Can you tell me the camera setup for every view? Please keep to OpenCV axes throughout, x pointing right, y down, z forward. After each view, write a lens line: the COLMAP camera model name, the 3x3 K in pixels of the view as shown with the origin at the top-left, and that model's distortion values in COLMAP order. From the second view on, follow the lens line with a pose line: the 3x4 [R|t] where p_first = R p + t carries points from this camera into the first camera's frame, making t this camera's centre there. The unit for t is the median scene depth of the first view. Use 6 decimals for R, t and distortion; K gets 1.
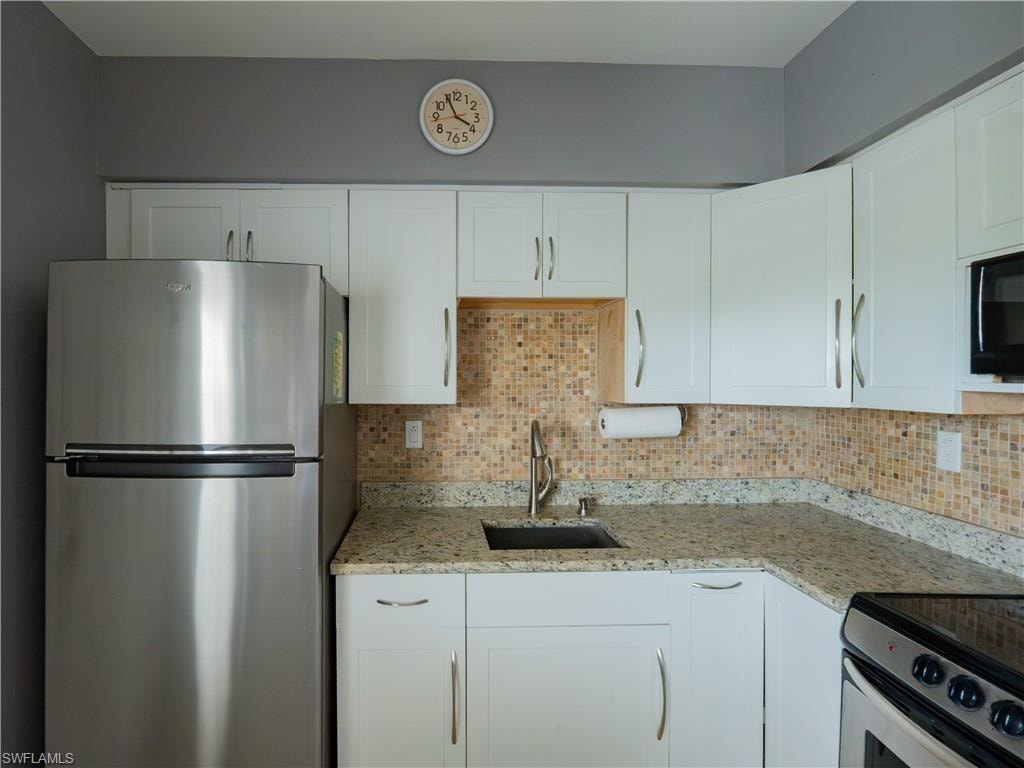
lens RADIAL K [[603.3, 0, 512.6], [0, 603.3, 383.7], [0, 0, 1]] dist [-0.008994, -0.000158]
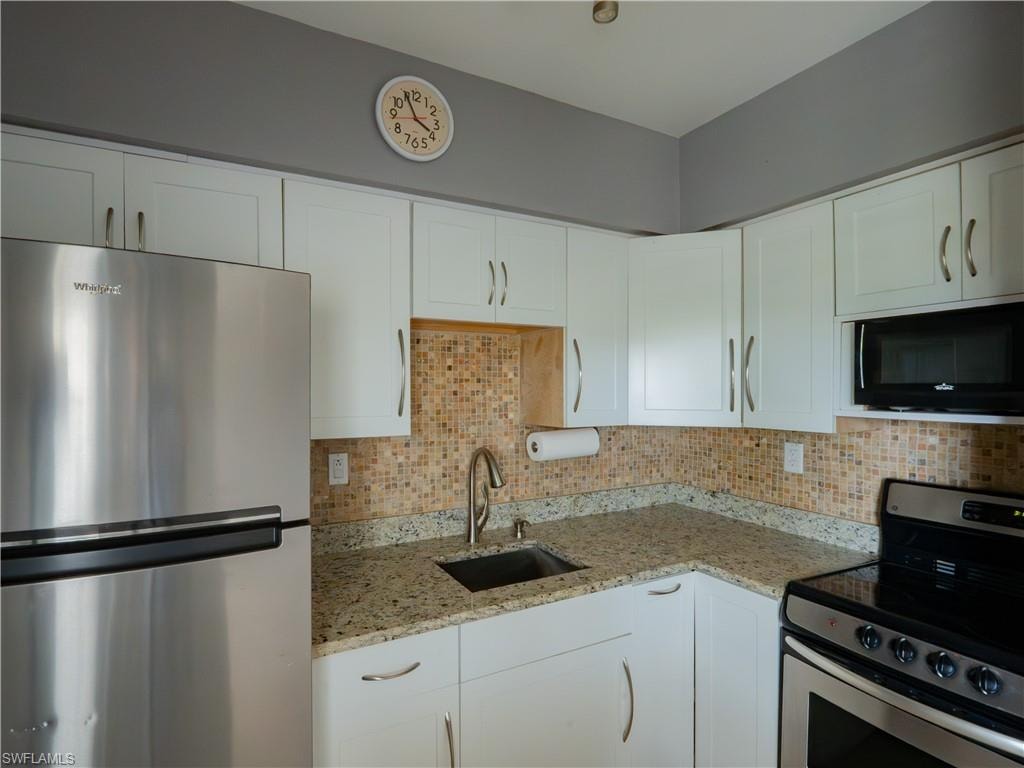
lens RADIAL K [[548.1, 0, 512.6], [0, 548.1, 388.0], [0, 0, 1]] dist [-0.005907, 0.000976]
pose [[0.887910, -0.001587, 0.460015, -0.337734], [-0.000885, 0.999986, 0.005160, -0.042162], [-0.460017, -0.004989, 0.887896, 0.196809]]
